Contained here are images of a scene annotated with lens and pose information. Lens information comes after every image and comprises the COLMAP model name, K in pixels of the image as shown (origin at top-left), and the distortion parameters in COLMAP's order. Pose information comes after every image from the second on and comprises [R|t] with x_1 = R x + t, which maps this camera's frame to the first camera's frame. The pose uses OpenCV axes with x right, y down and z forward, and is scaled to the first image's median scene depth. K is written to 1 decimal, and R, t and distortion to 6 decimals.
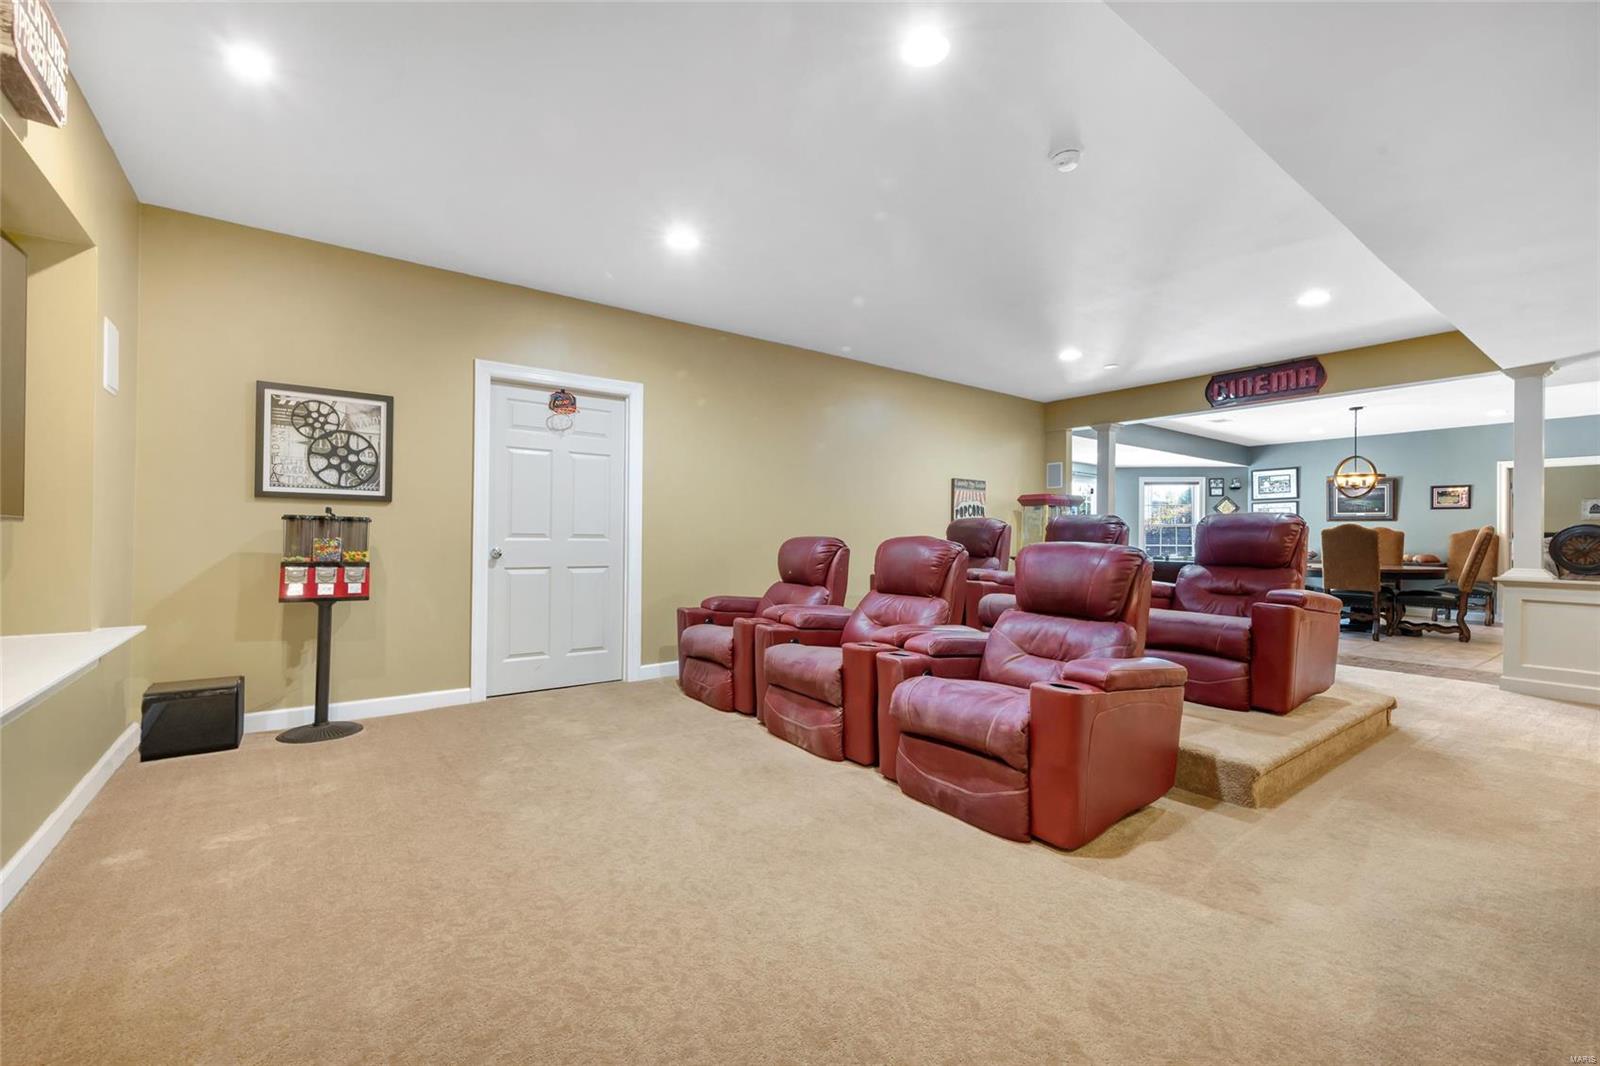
lens RADIAL K [[663.1, 0, 809.5], [0, 663.1, 527.7], [0, 0, 1]] dist [0.015167, -0.005664]
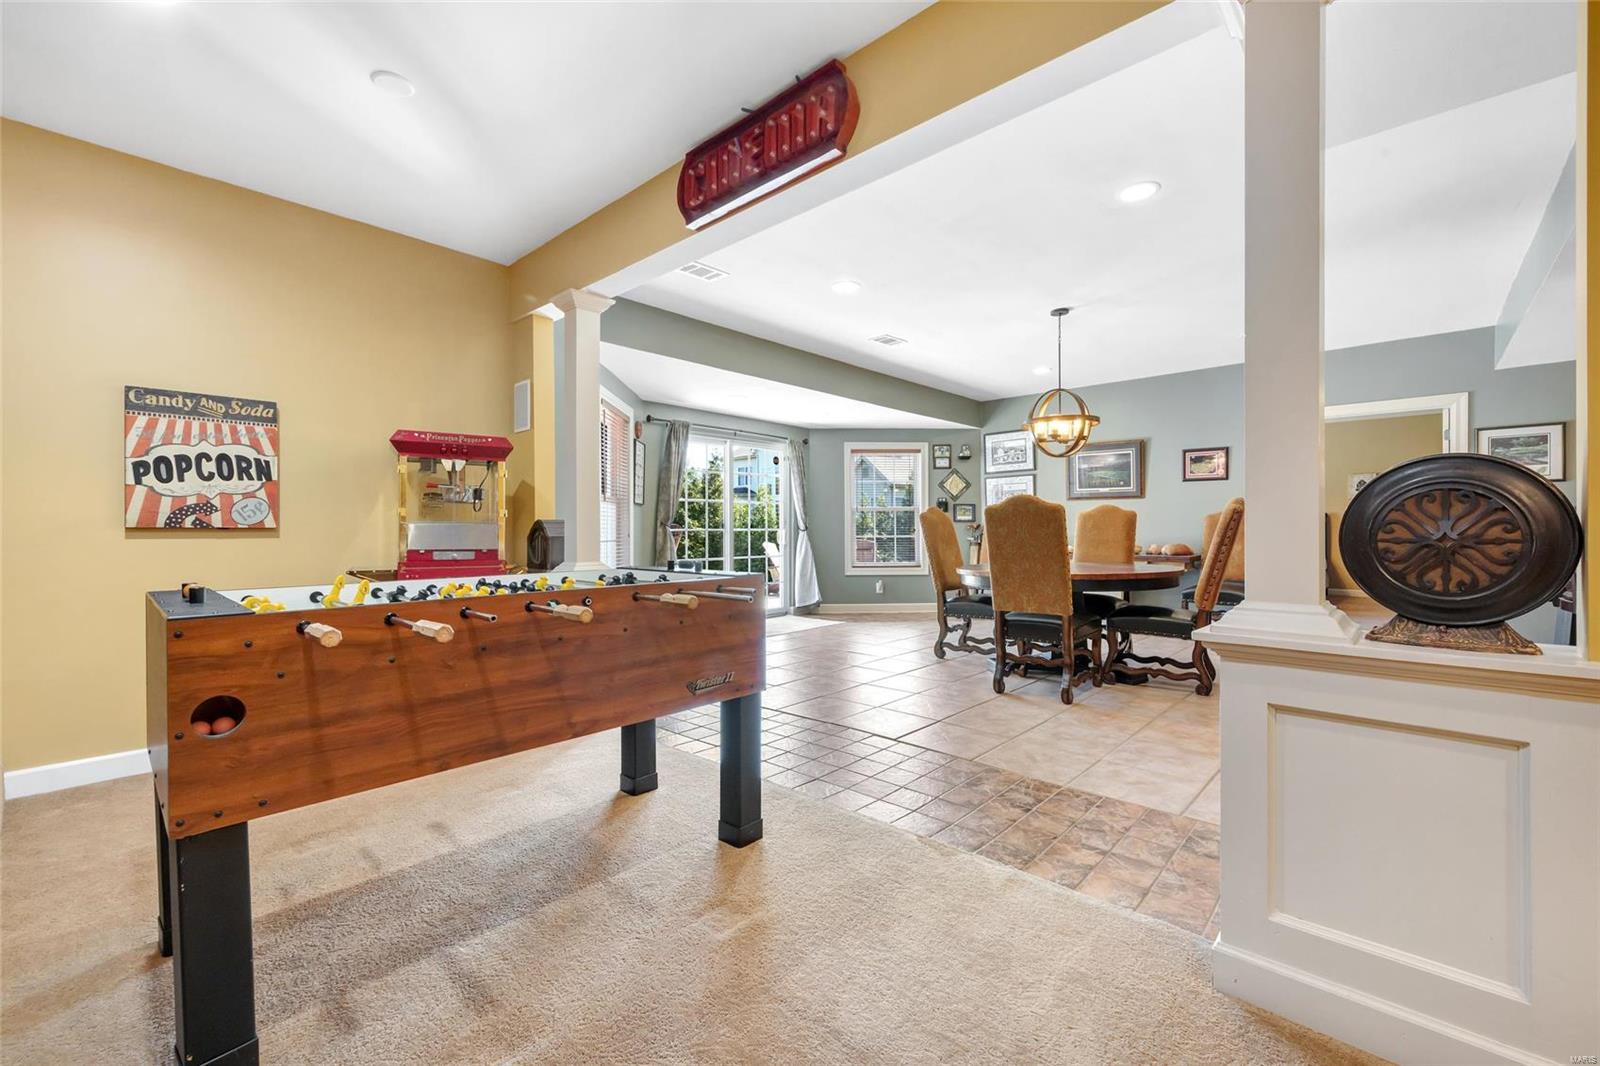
lens RADIAL K [[663.1, 0, 809.5], [0, 663.1, 527.7], [0, 0, 1]] dist [0.015167, -0.005664]
pose [[0.982547, -0.012892, 0.185566, 0.397521], [0.010962, 0.999875, 0.011424, 0.009762], [-0.185690, -0.009190, 0.982565, 0.366574]]
